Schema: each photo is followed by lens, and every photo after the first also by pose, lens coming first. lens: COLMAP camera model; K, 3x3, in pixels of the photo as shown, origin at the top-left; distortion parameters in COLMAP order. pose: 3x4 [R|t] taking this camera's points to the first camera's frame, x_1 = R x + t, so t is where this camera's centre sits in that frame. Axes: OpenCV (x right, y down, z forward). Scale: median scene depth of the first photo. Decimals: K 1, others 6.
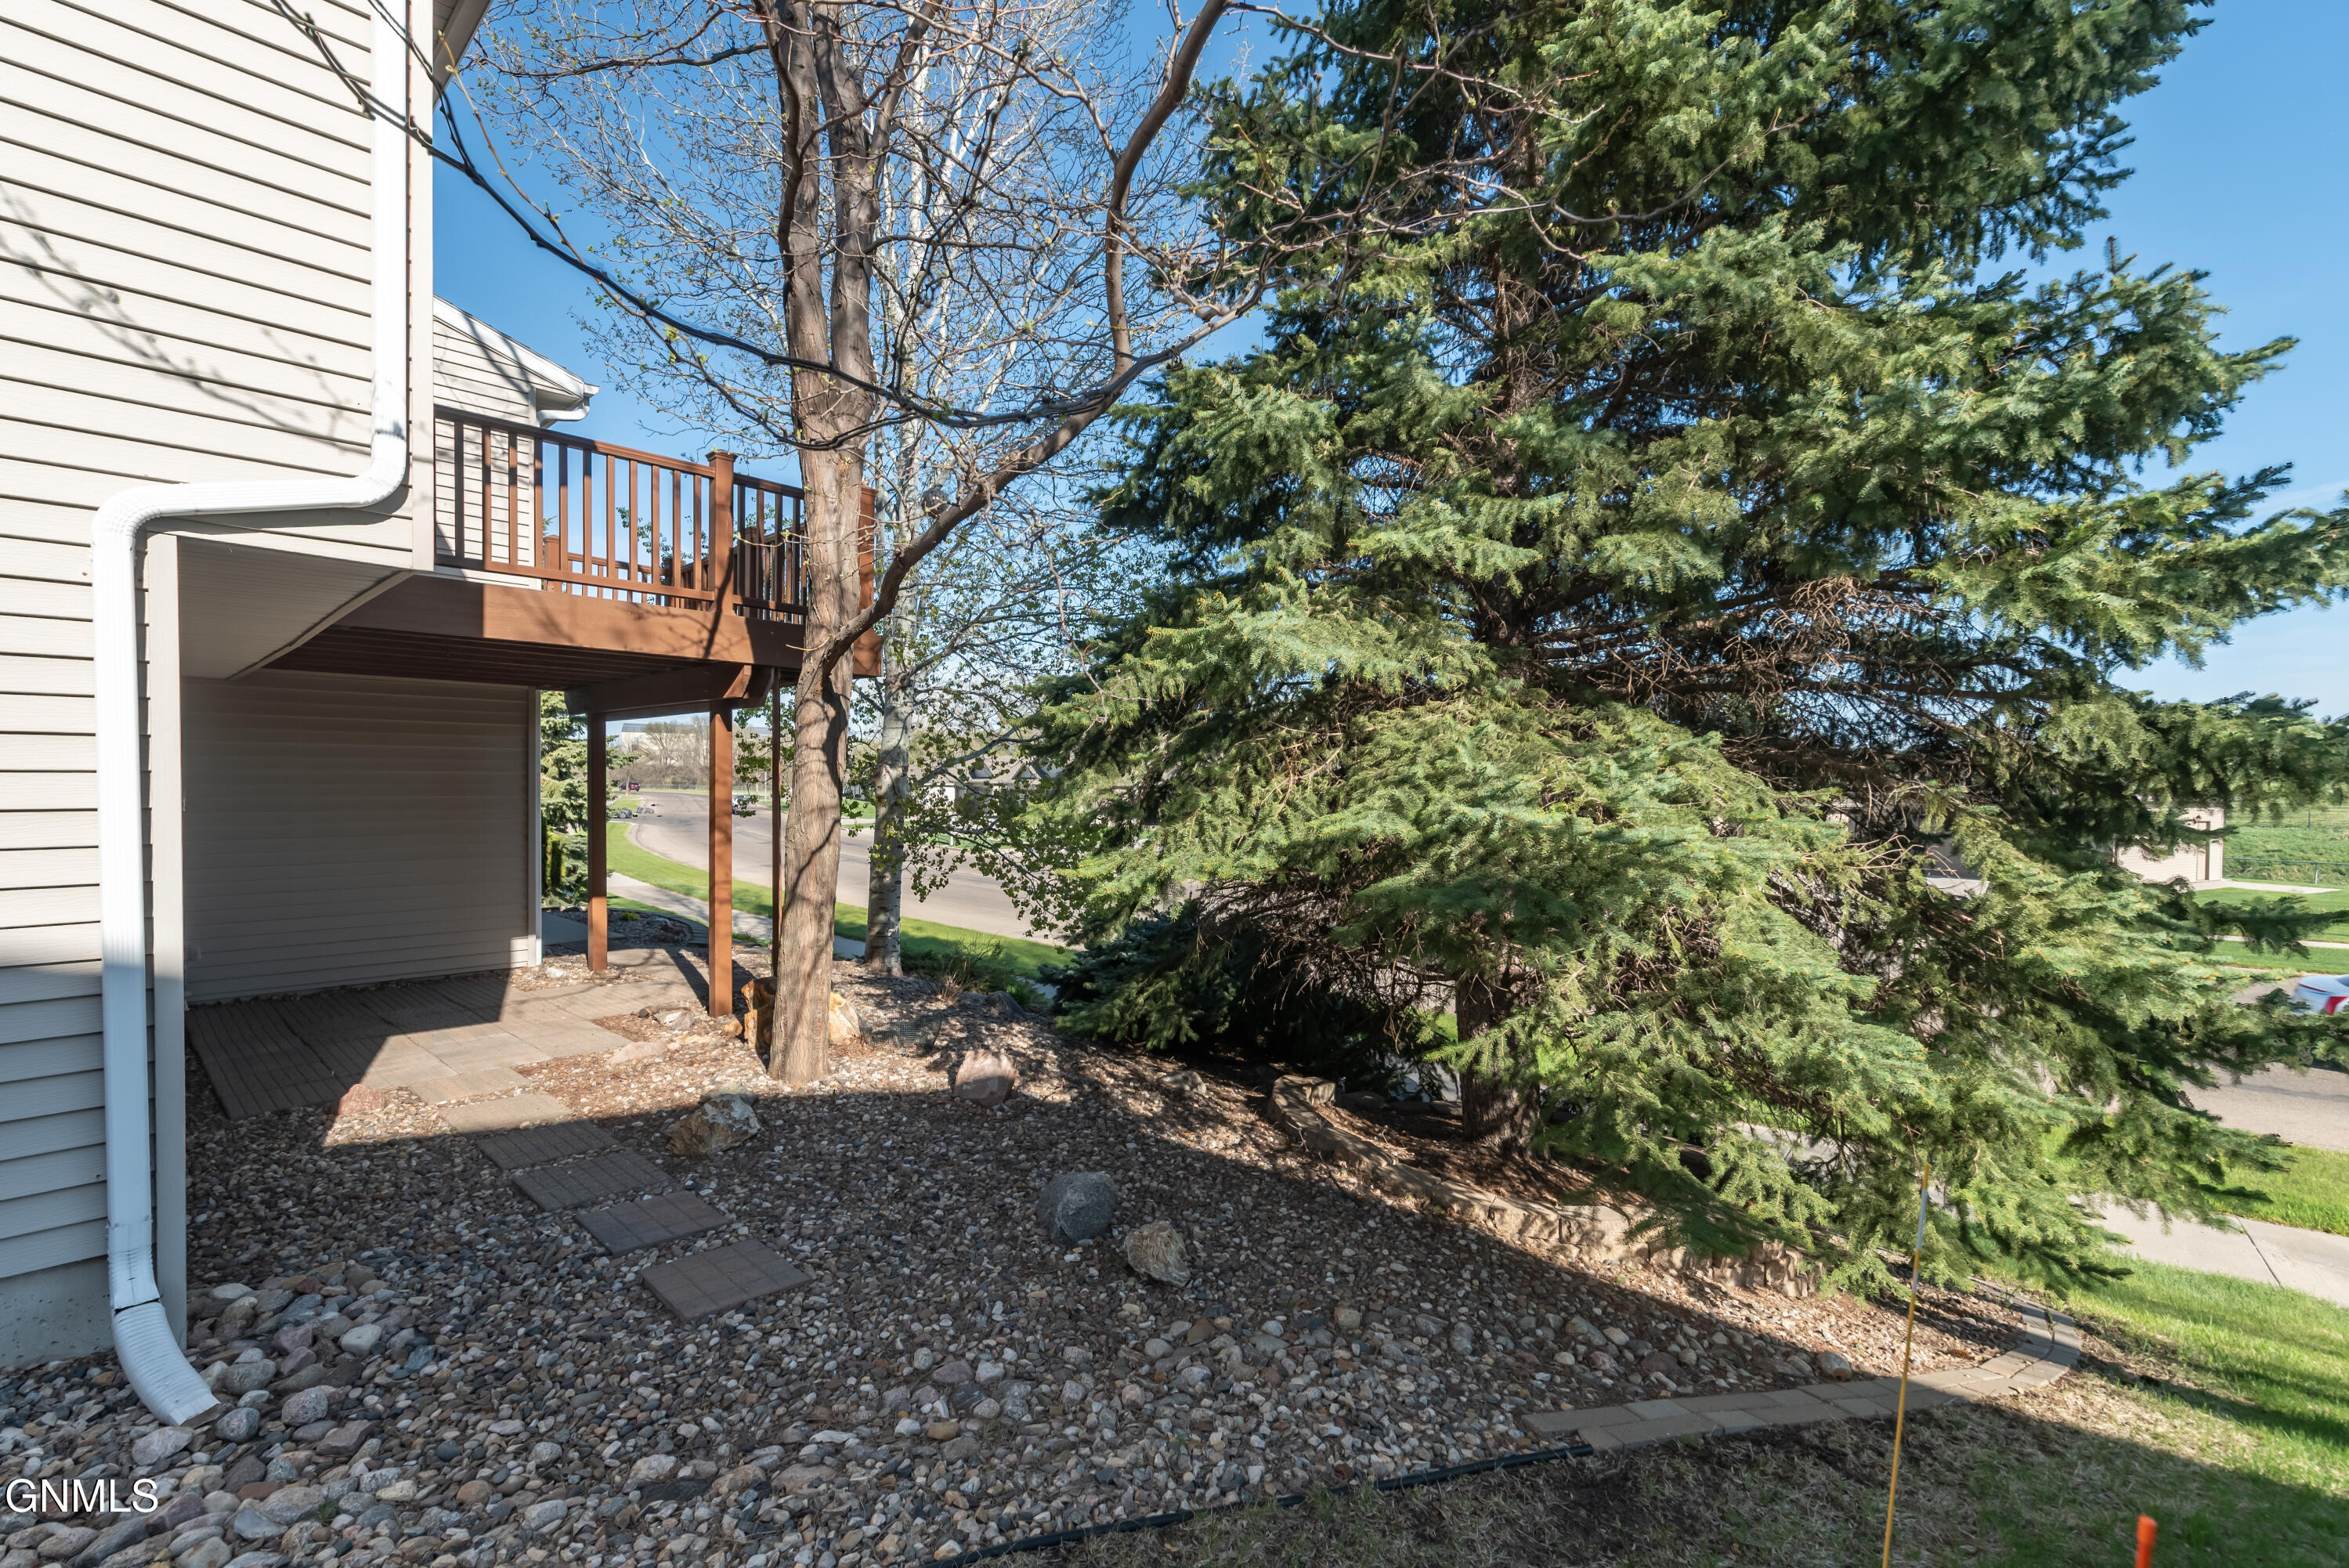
lens RADIAL K [[1012.6, 0, 1184.3], [0, 1012.6, 783.1], [0, 0, 1]] dist [-0.001072, 0.000175]
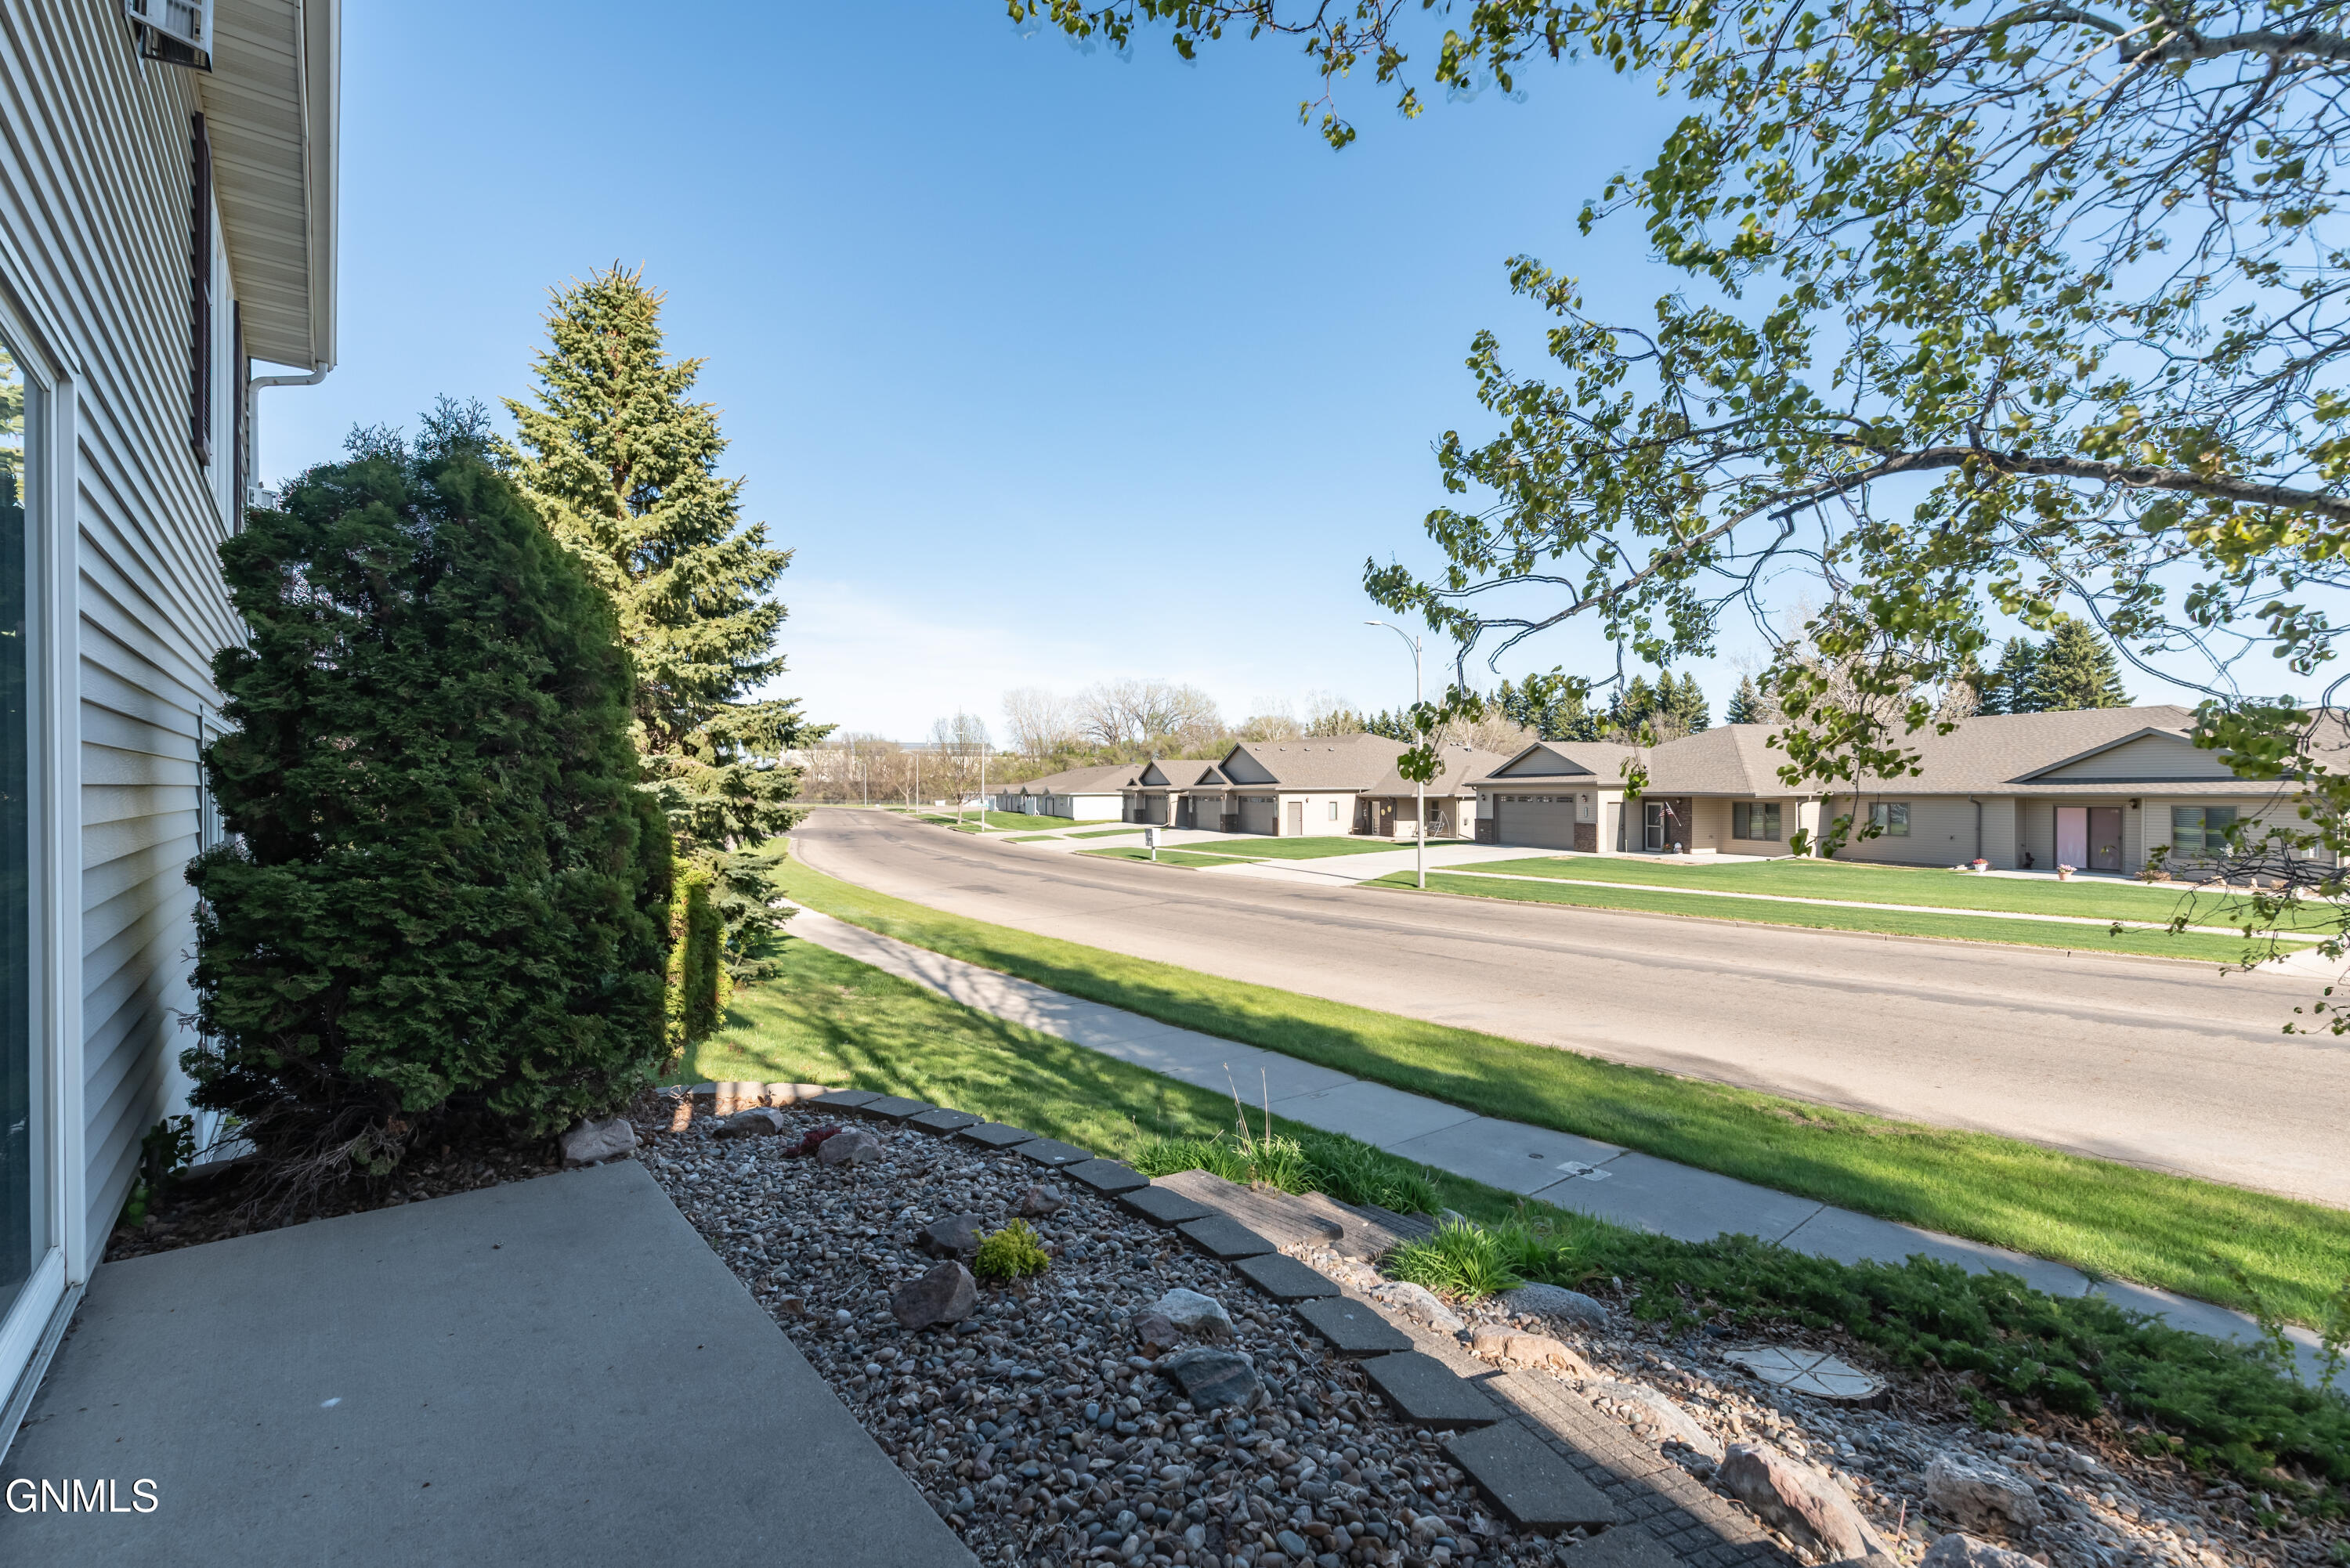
lens RADIAL K [[1012.9, 0, 1181.7], [0, 1012.9, 783.9], [0, 0, 1]] dist [-0.001072, 0.000175]
pose [[0.992805, -0.018961, -0.118236, -0.235870], [0.017650, 0.999771, -0.012127, 0.019747], [0.118439, 0.009953, 0.992911, 0.377068]]
